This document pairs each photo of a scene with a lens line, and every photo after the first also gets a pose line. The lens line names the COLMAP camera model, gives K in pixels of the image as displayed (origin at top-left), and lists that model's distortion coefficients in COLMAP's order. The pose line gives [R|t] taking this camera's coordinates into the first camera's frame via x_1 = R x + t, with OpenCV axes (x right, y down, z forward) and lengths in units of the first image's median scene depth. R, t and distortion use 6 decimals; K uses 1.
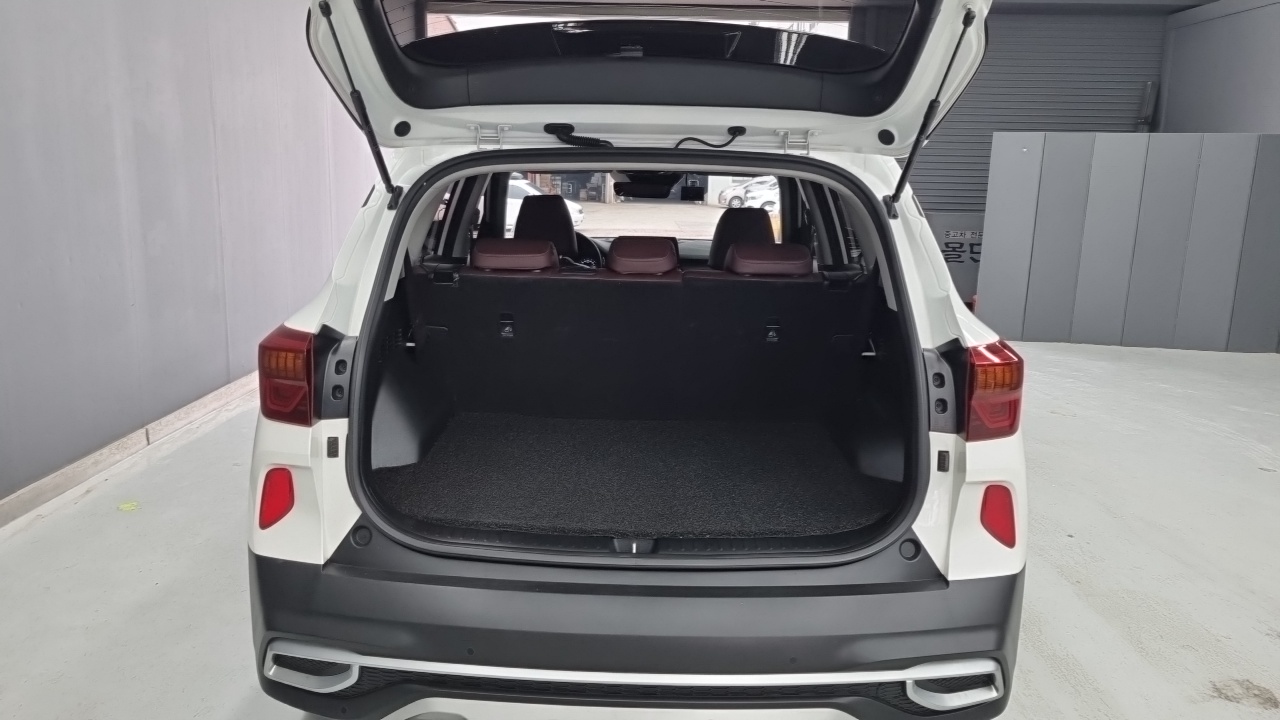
lens RADIAL K [[953.8, 0, 630.7], [0, 953.8, 352.0], [0, 0, 1]] dist [0.025957, -0.000833]
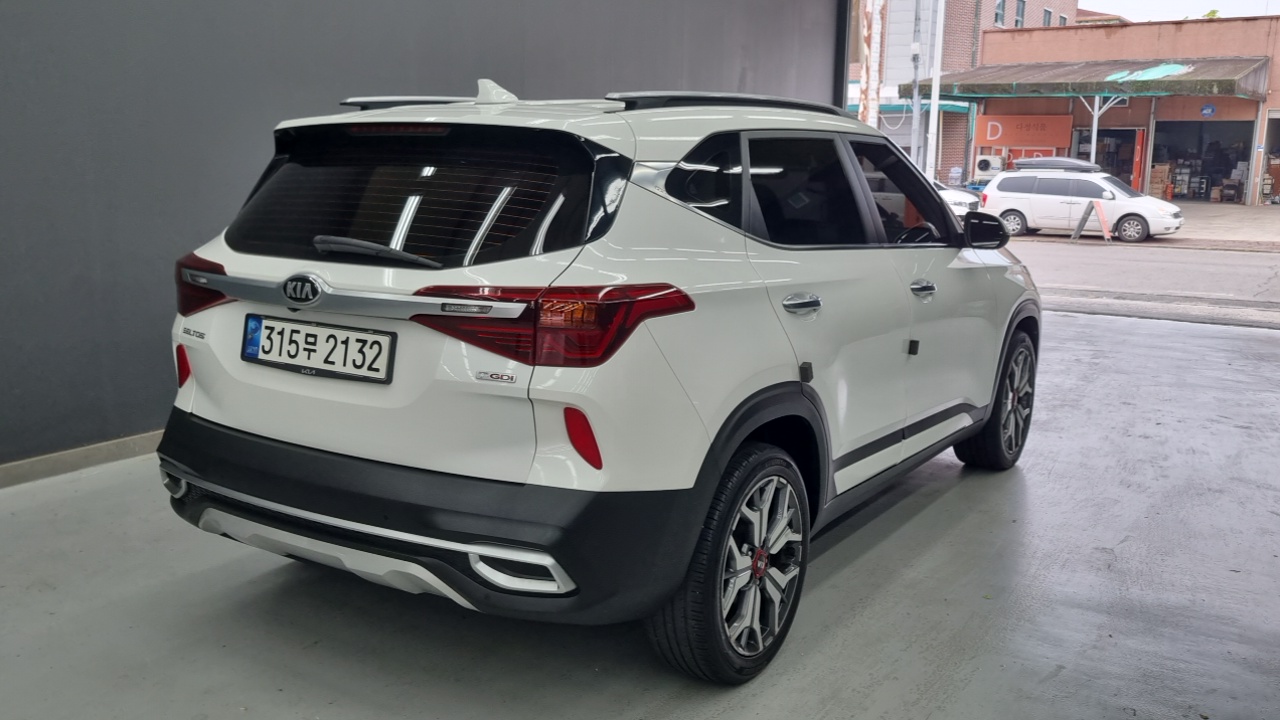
lens RADIAL K [[1170.4, 0, 640.0], [0, 1170.4, 360.0], [0, 0, 1]] dist [0.037824, 0.000919]
pose [[0.845889, 0.086625, -0.526277, 0.465891], [-0.099119, 0.995066, 0.004473, 0.026025], [0.524068, 0.048380, 0.850301, -0.063357]]
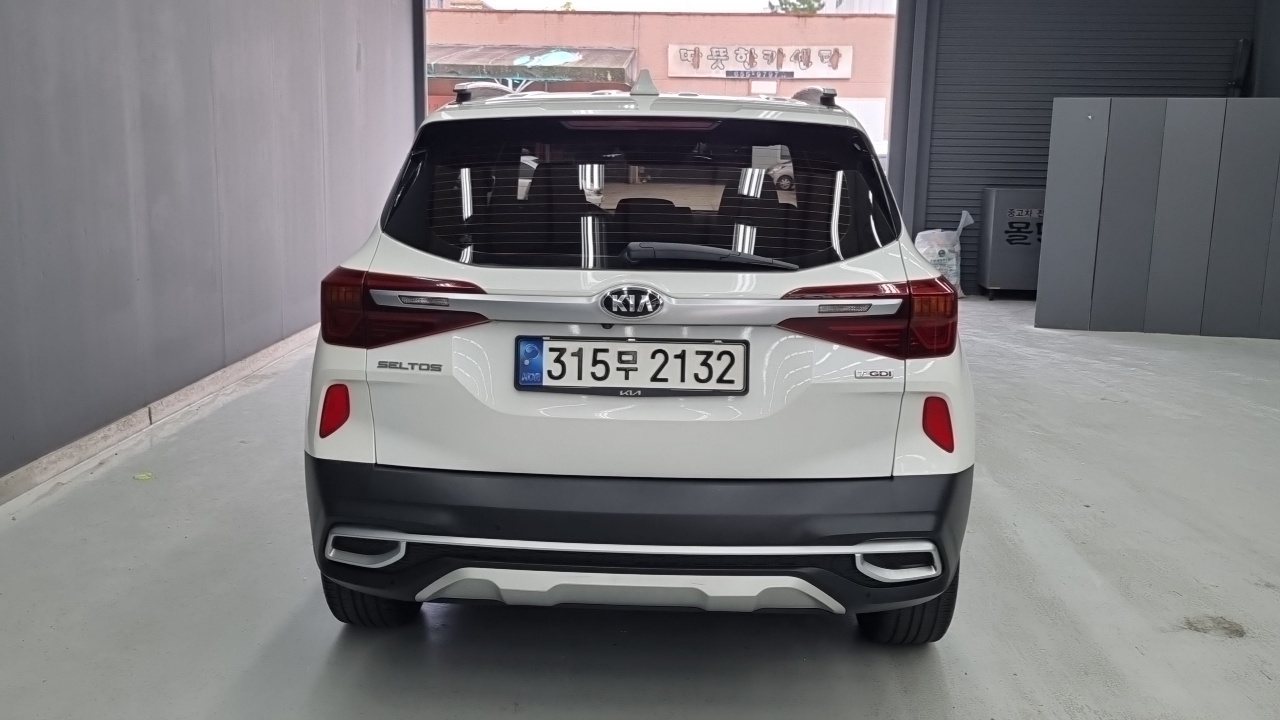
lens RADIAL K [[1170.4, 0, 640.0], [0, 1170.4, 360.0], [0, 0, 1]] dist [0.037824, 0.000919]
pose [[0.999826, -0.001292, -0.018617, 0.016085], [0.001168, 0.999977, -0.006647, 0.039973], [0.018625, 0.006624, 0.999805, -0.186465]]
